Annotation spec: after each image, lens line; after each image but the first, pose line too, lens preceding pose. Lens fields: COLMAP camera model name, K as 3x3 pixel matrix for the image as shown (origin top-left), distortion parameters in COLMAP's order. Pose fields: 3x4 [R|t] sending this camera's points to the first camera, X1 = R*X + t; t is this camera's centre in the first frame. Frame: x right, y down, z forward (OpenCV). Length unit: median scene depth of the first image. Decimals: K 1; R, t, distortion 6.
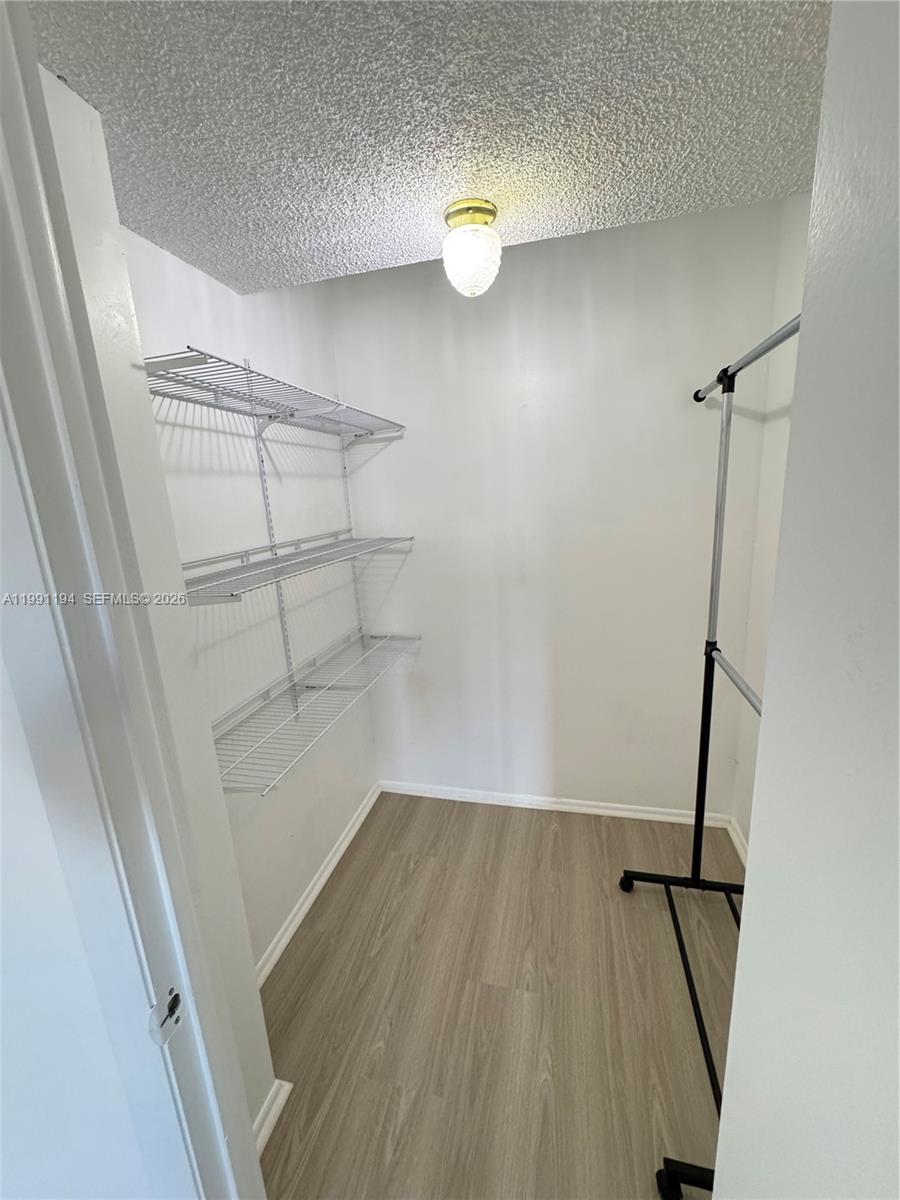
lens RADIAL K [[479.5, 0, 451.4], [0, 479.5, 600.6], [0, 0, 1]] dist [-0.003002, 0.000433]
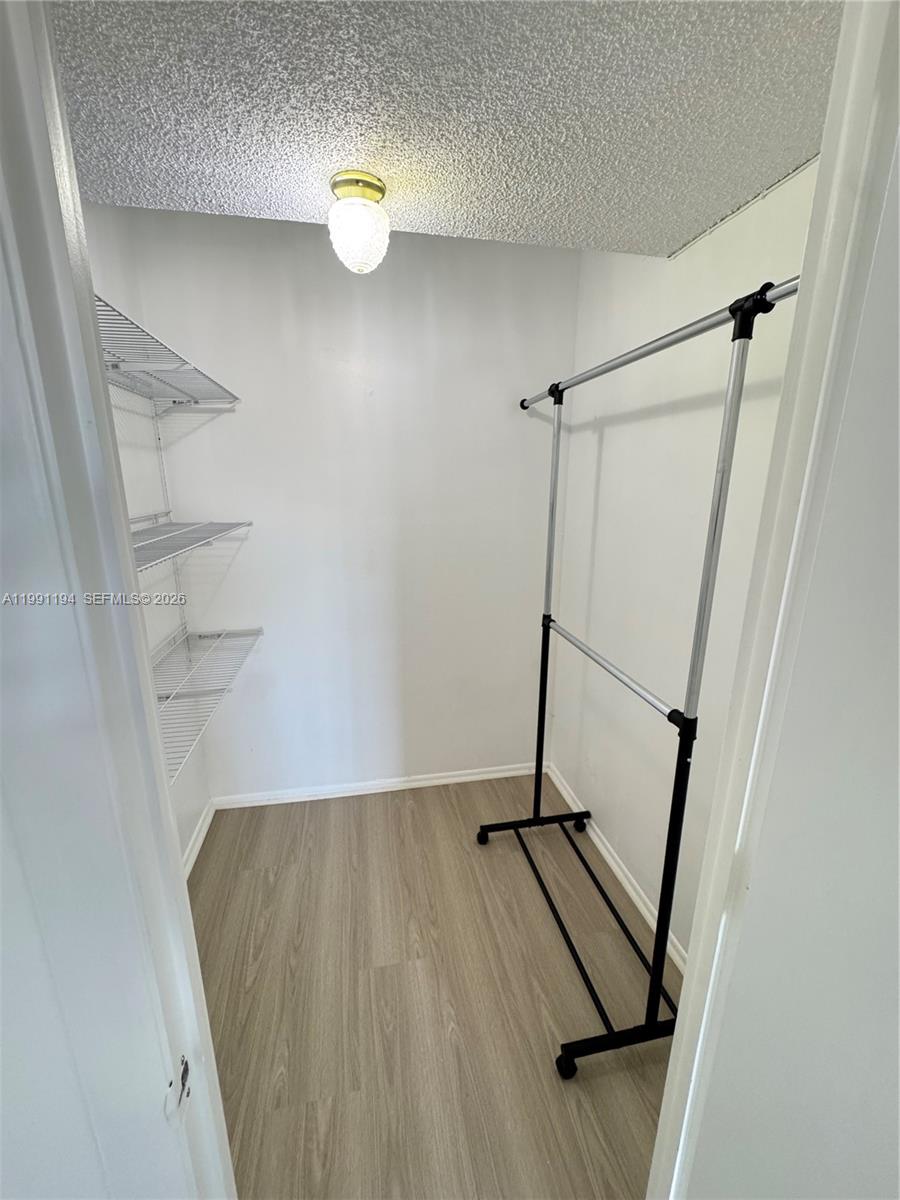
lens RADIAL K [[479.5, 0, 449.2], [0, 479.5, 600.2], [0, 0, 1]] dist [-0.003002, 0.000433]
pose [[0.906686, -0.047783, 0.419091, -0.206719], [0.041882, 0.998851, 0.023276, 0.014283], [-0.419722, -0.003552, 0.907646, 0.031013]]
